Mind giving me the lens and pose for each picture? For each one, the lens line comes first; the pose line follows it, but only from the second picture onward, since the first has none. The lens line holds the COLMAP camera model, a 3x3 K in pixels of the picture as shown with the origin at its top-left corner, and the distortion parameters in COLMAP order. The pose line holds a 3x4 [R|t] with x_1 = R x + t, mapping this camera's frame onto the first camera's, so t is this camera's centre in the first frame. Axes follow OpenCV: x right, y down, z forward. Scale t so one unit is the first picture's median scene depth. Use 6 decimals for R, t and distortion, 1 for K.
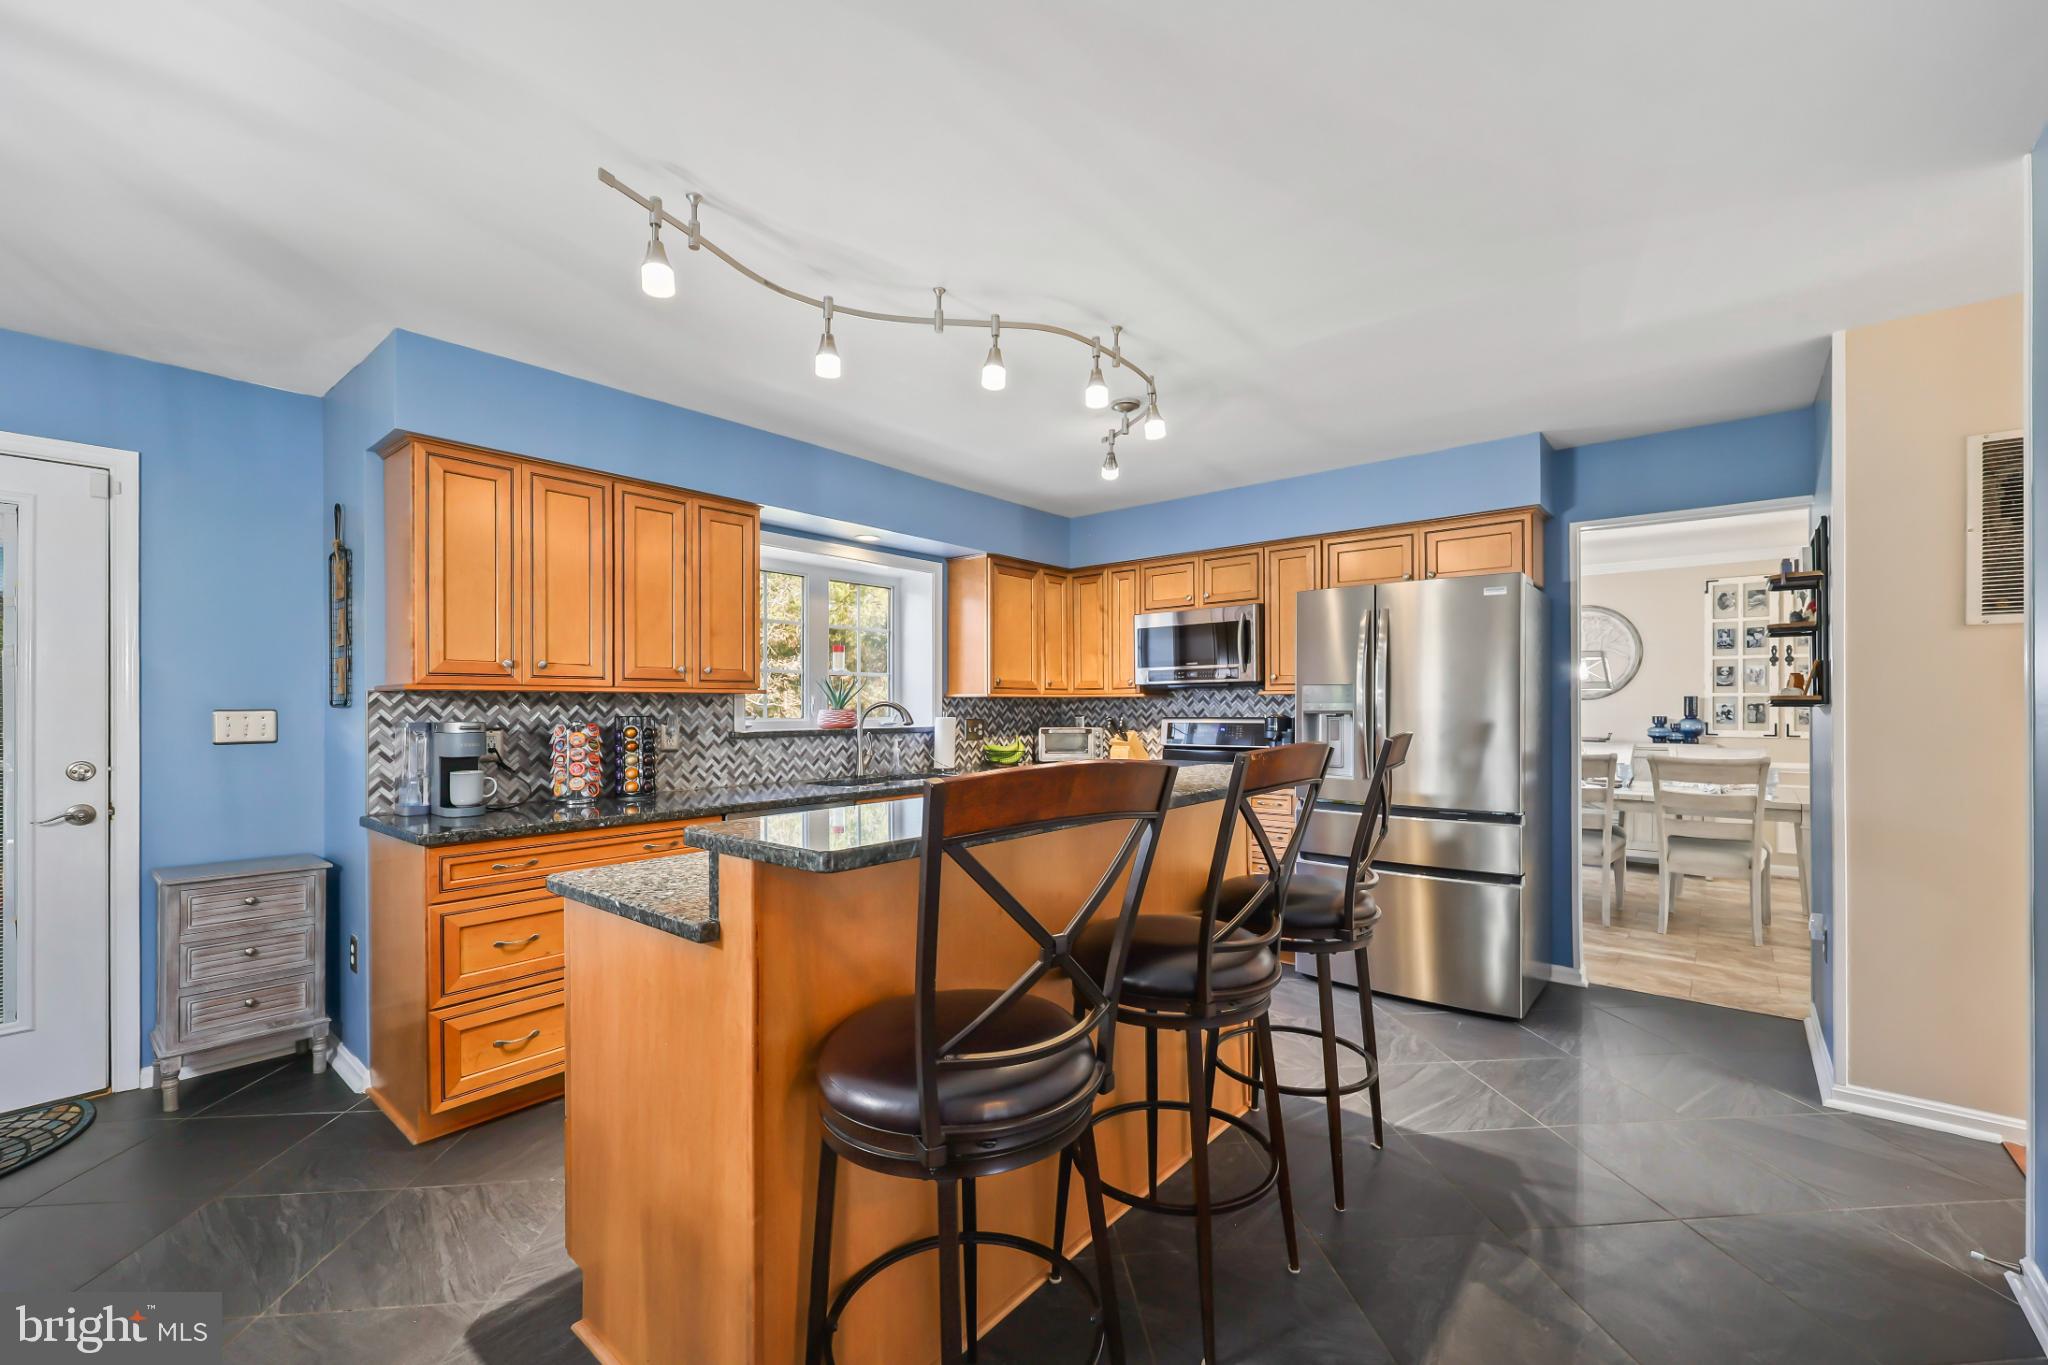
lens RADIAL K [[825.9, 0, 1024.0], [0, 825.9, 682.5], [0, 0, 1]] dist [0.000567, 0.000054]
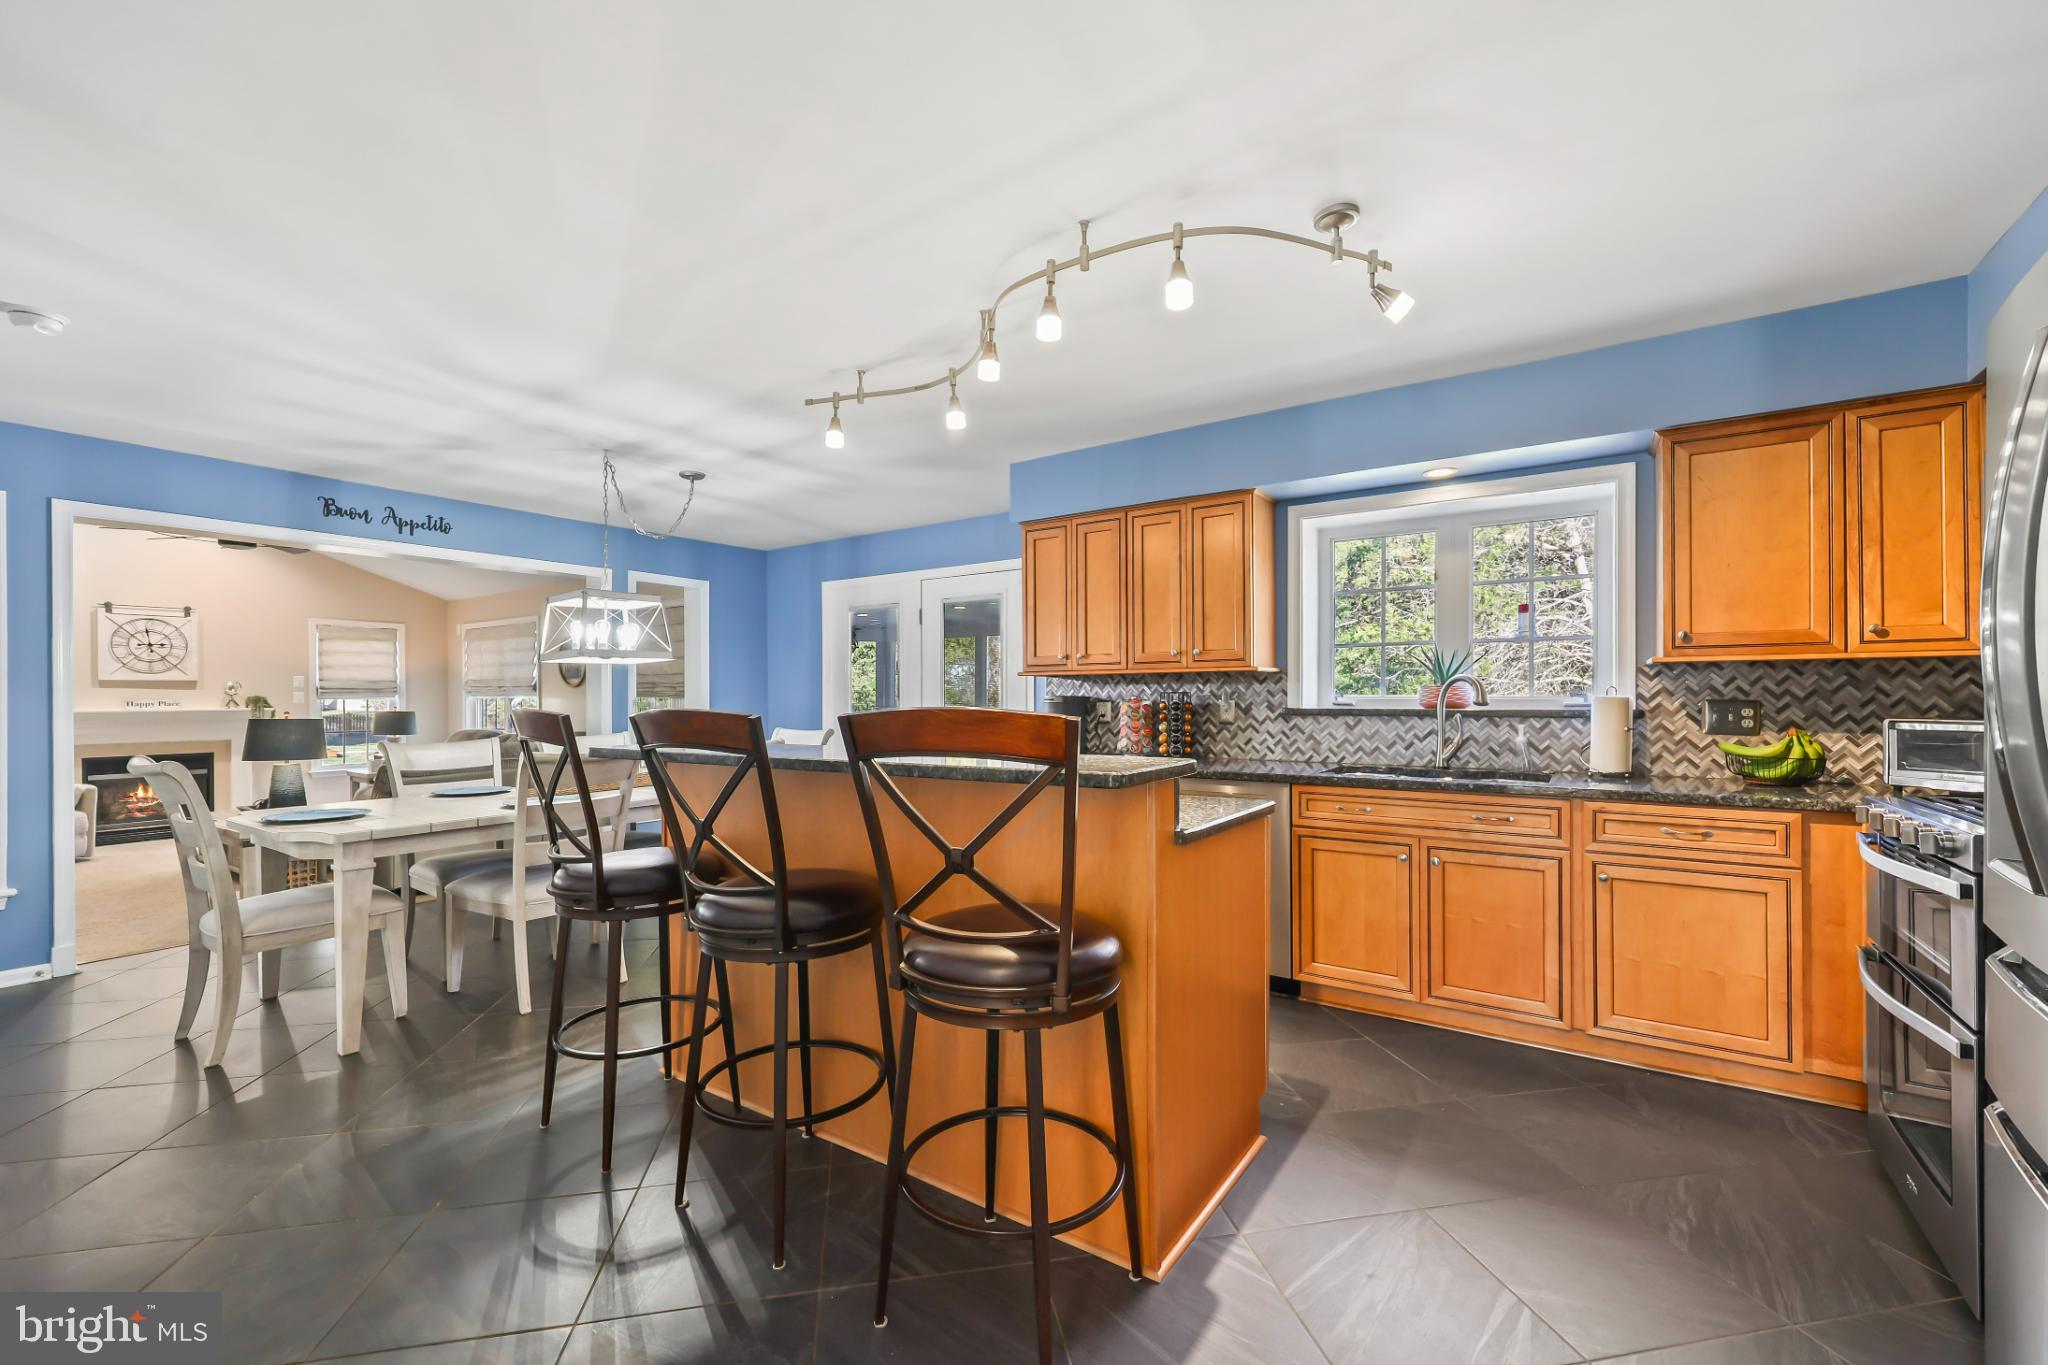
lens RADIAL K [[825.9, 0, 1024.0], [0, 825.9, 682.5], [0, 0, 1]] dist [0.000567, 0.000054]
pose [[0.109165, -0.006793, -0.994000, 0.637433], [0.038566, 0.999253, -0.002593, 0.018568], [0.993275, -0.038051, 0.109345, 0.576051]]
